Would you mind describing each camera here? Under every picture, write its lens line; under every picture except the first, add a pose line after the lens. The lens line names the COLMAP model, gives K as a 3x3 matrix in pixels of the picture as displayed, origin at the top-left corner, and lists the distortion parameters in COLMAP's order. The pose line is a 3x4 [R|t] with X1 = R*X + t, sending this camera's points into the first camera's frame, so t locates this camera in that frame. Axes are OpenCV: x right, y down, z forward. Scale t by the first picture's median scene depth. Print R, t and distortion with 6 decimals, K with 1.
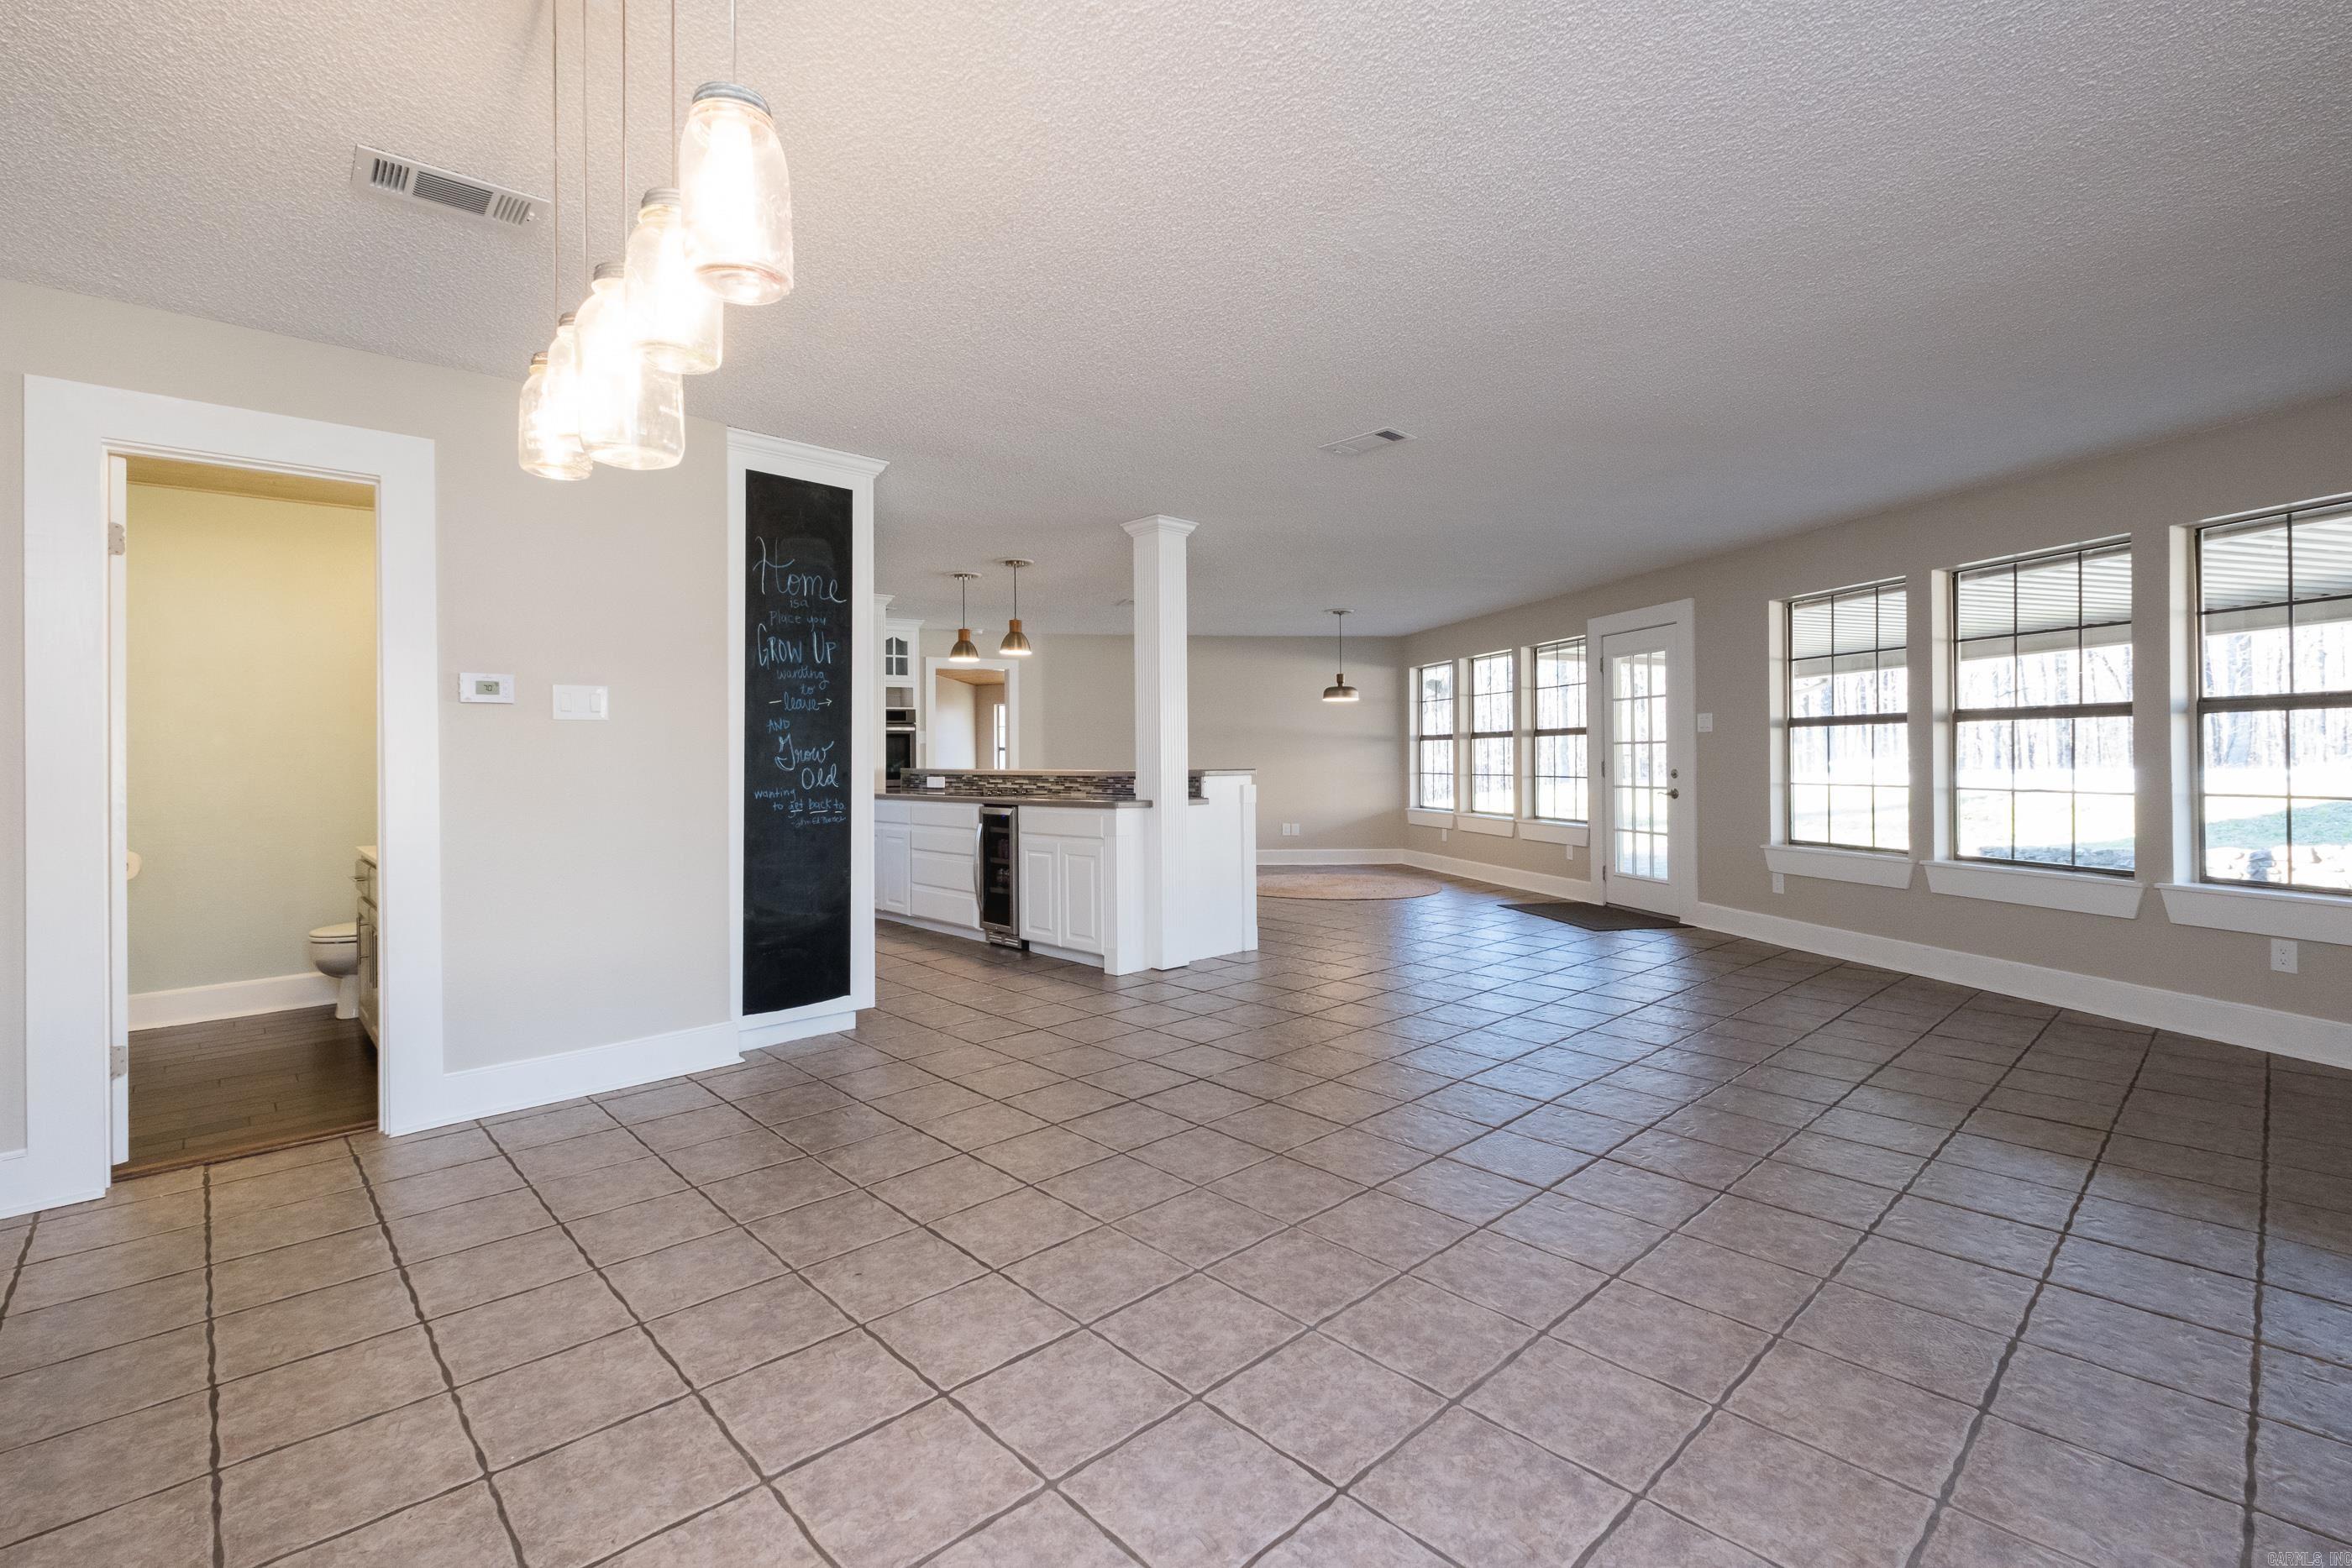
lens RADIAL K [[1029.0, 0, 1168.4], [0, 1029.0, 763.1], [0, 0, 1]] dist [0.013549, -0.006173]
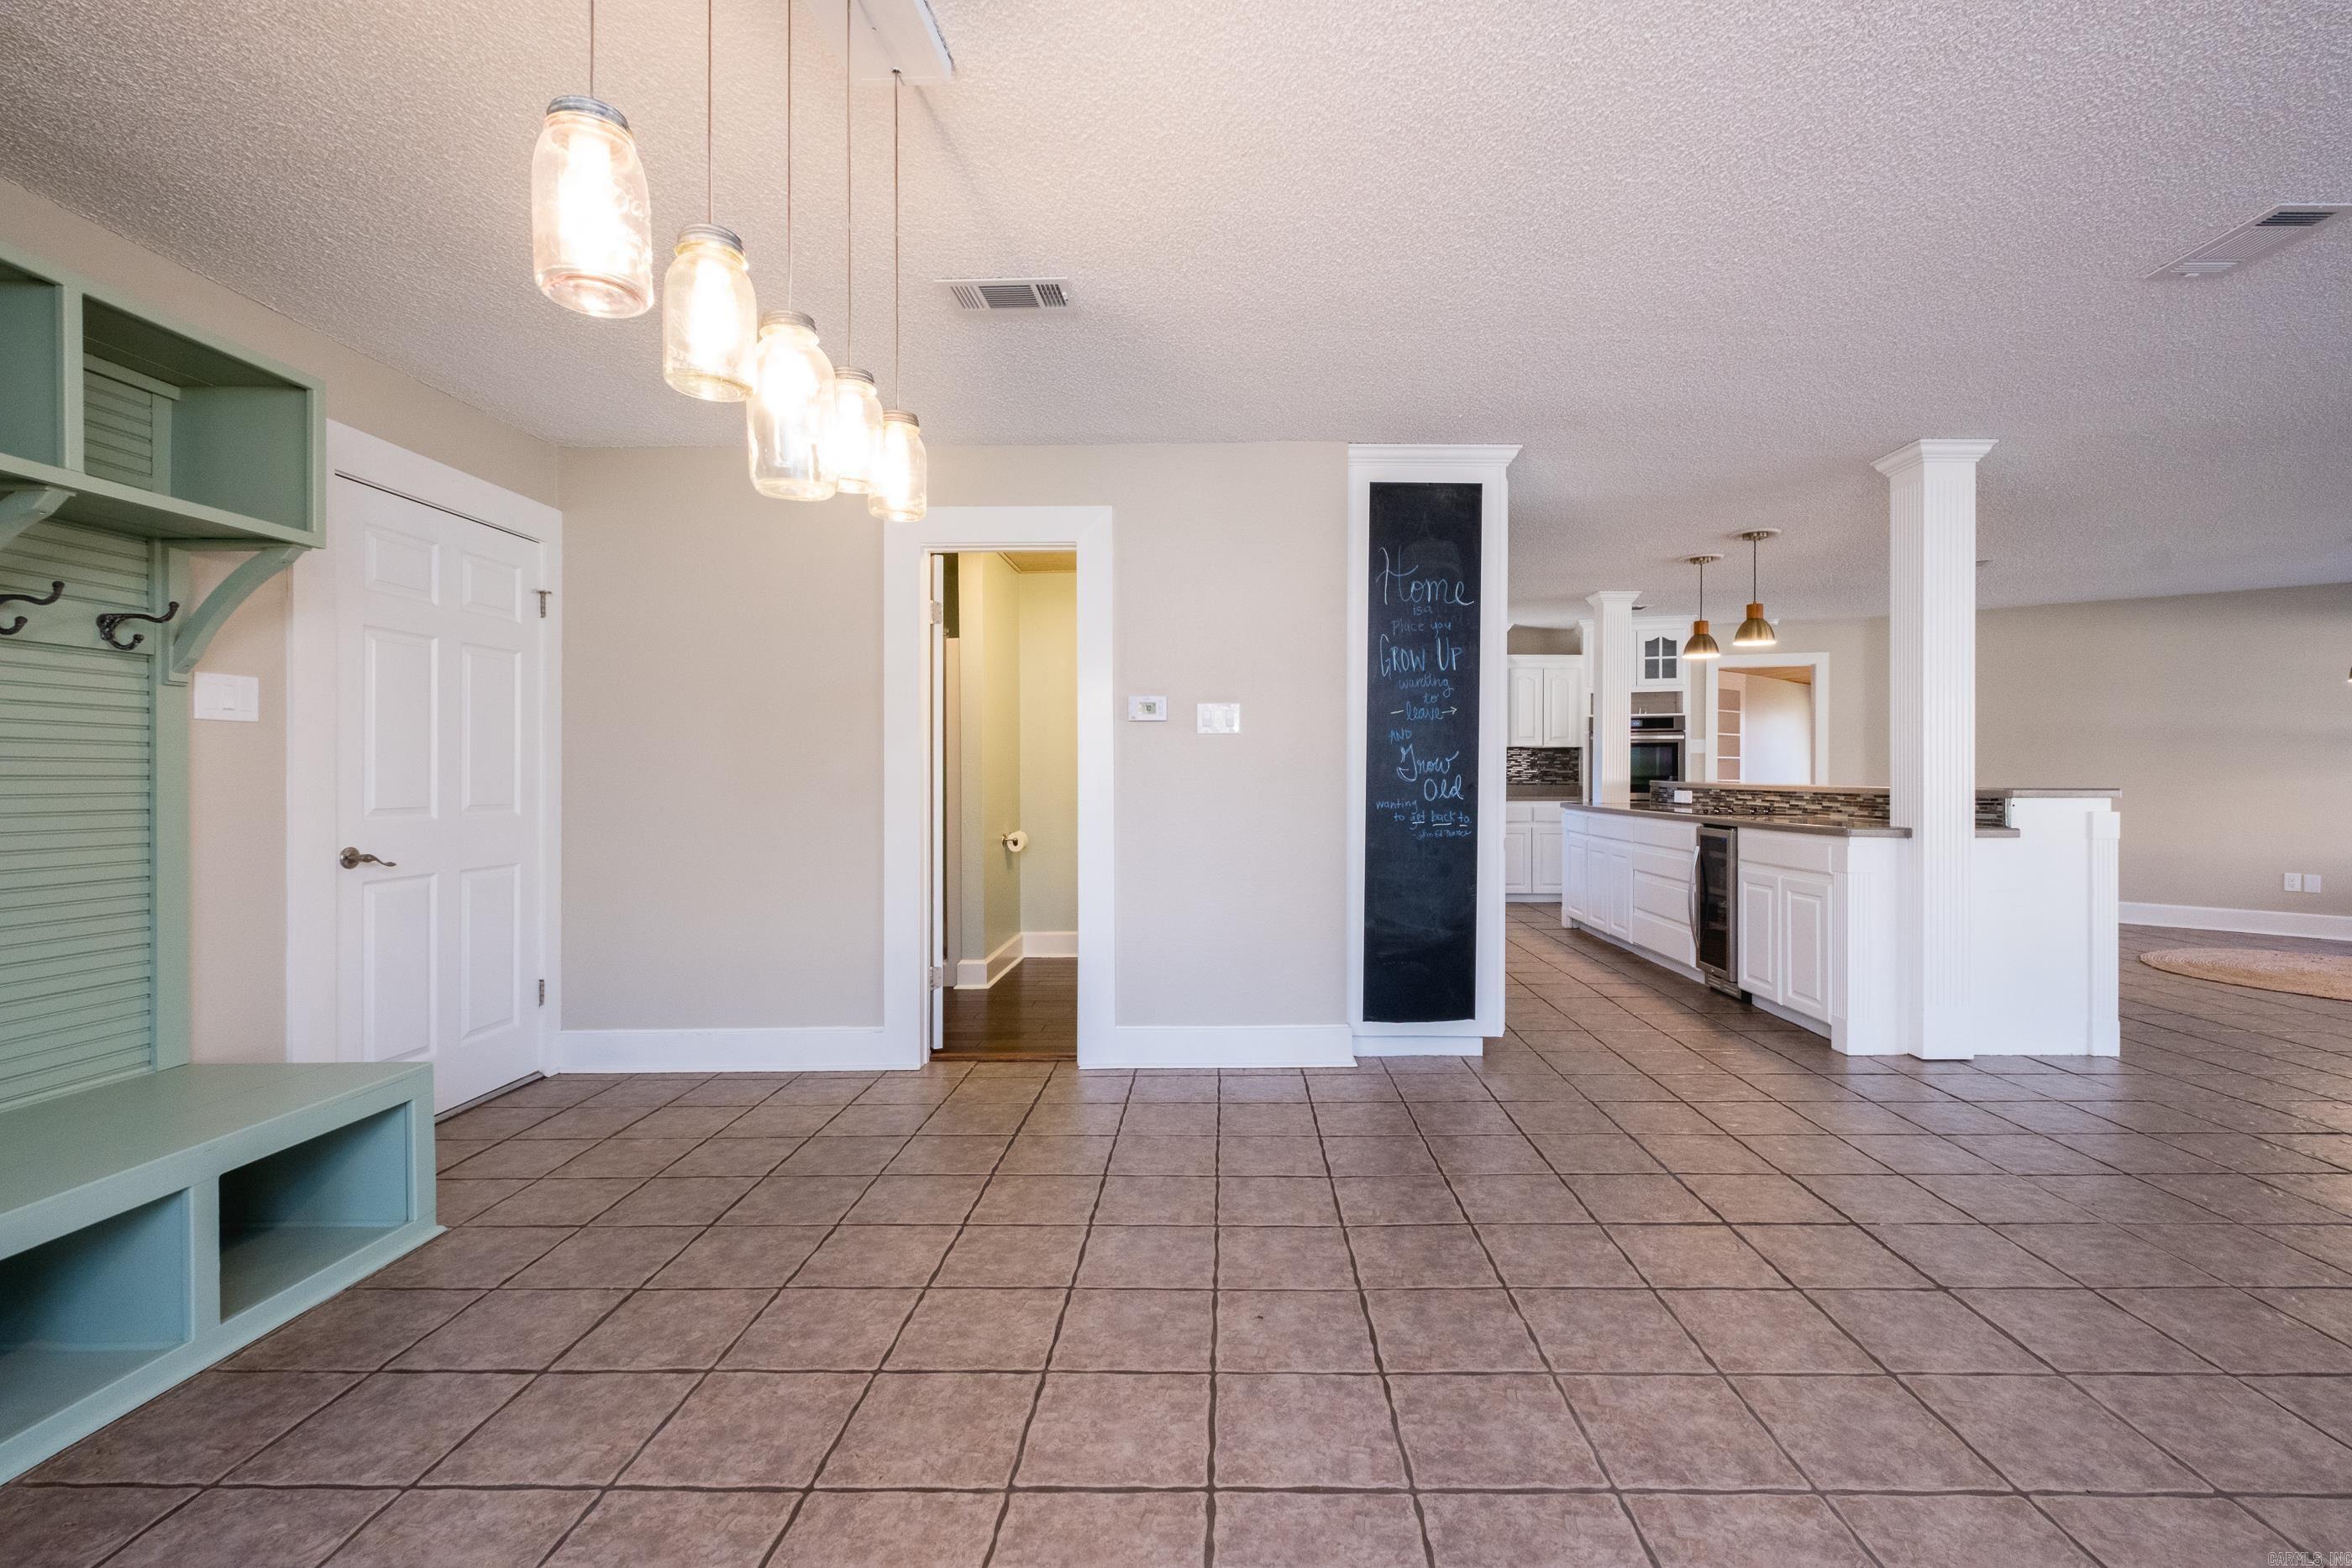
lens RADIAL K [[1029.0, 0, 1229.3], [0, 1029.0, 776.8], [0, 0, 1]] dist [0.013549, -0.006173]
pose [[0.732302, 0.011154, -0.680889, 0.170319], [-0.009348, 0.999936, 0.006326, -0.001509], [0.680916, 0.001732, 0.732359, 0.158838]]
